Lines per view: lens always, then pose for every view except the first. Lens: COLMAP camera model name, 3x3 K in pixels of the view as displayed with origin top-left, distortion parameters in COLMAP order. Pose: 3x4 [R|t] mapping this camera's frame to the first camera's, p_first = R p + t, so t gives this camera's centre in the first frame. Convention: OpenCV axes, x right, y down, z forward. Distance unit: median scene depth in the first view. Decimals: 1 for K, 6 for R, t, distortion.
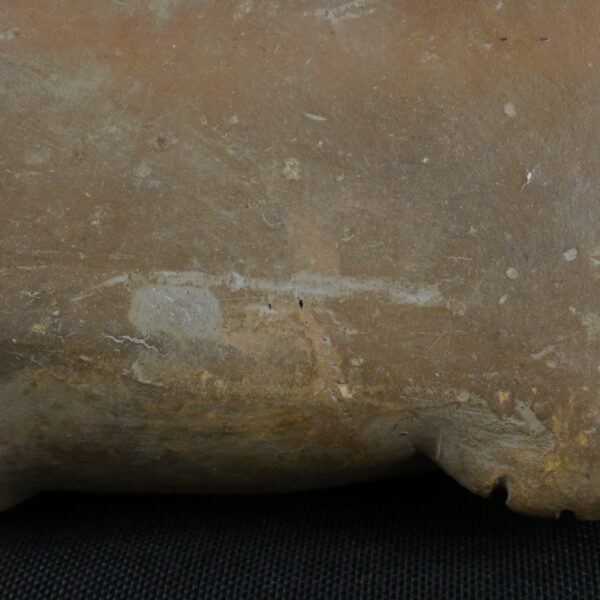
lens RADIAL K [[1920.4, 0, 300.5], [0, 1920.4, 299.8], [0, 0, 1]] dist [0.040077, 0.000000]
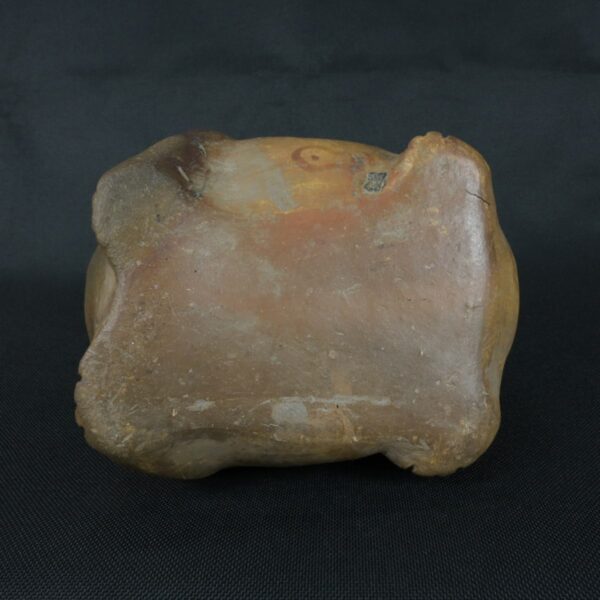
lens RADIAL K [[612.2, 0, 298.7], [0, 612.2, 300.8], [0, 0, 1]] dist [-0.001380, 0.000000]
pose [[0.992590, -0.041996, 0.114026, -0.139787], [0.032669, 0.996057, 0.082476, -0.210156], [-0.117040, -0.078140, 0.990048, 0.199525]]
